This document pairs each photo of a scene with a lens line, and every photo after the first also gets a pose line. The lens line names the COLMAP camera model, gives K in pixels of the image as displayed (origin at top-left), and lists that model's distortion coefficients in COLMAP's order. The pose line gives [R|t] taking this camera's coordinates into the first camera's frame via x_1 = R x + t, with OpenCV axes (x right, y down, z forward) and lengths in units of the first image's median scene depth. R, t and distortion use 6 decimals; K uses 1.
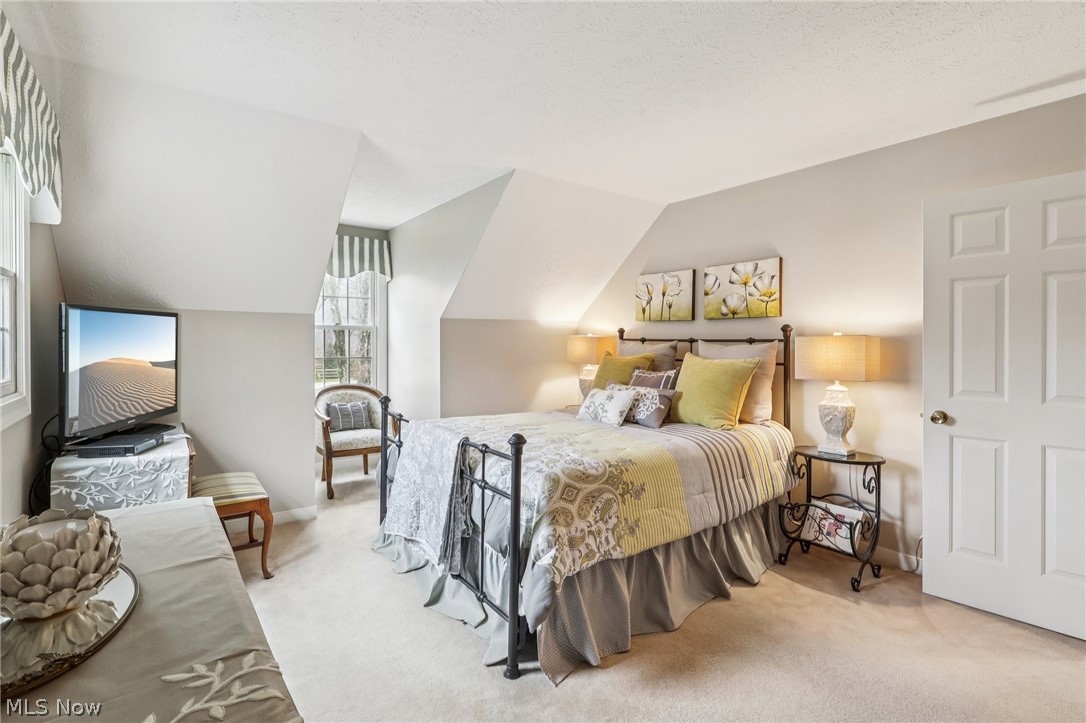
lens RADIAL K [[504.8, 0, 544.0], [0, 504.8, 343.6], [0, 0, 1]] dist [-0.000311, 0.000475]
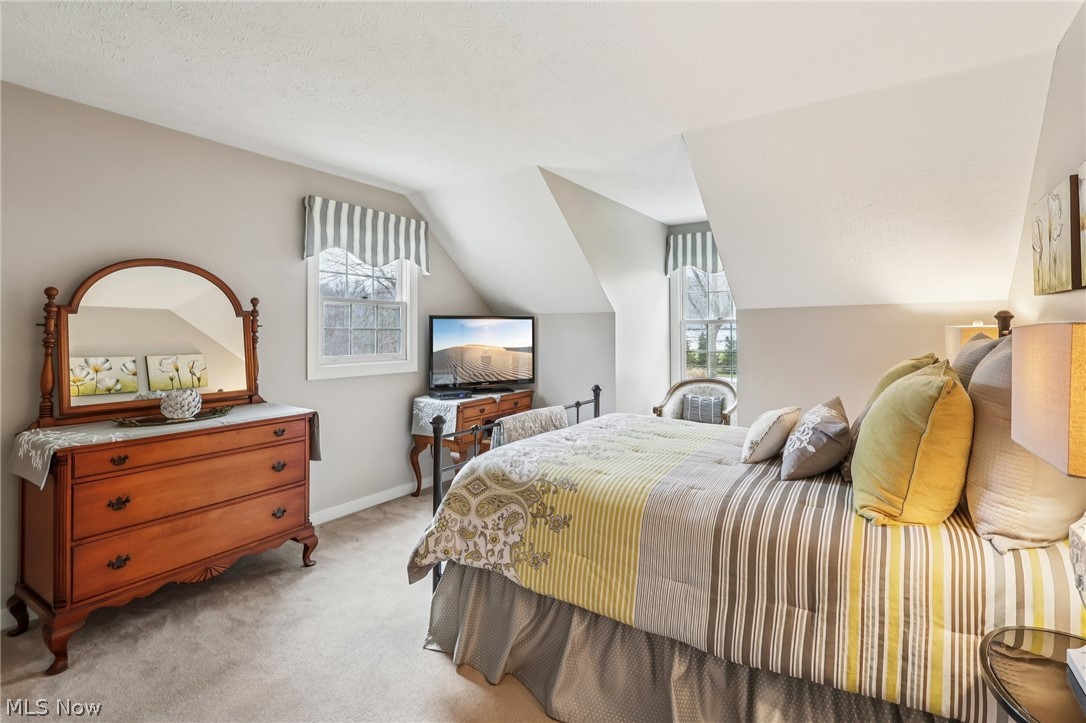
lens RADIAL K [[507.4, 0, 541.1], [0, 507.4, 335.9], [0, 0, 1]] dist [0.002154, 0.000297]
pose [[0.332840, 0.000615, -0.942983, 0.985756], [-0.006045, 0.999981, -0.001481, -0.001766], [0.942964, 0.006194, 0.332837, 0.740536]]
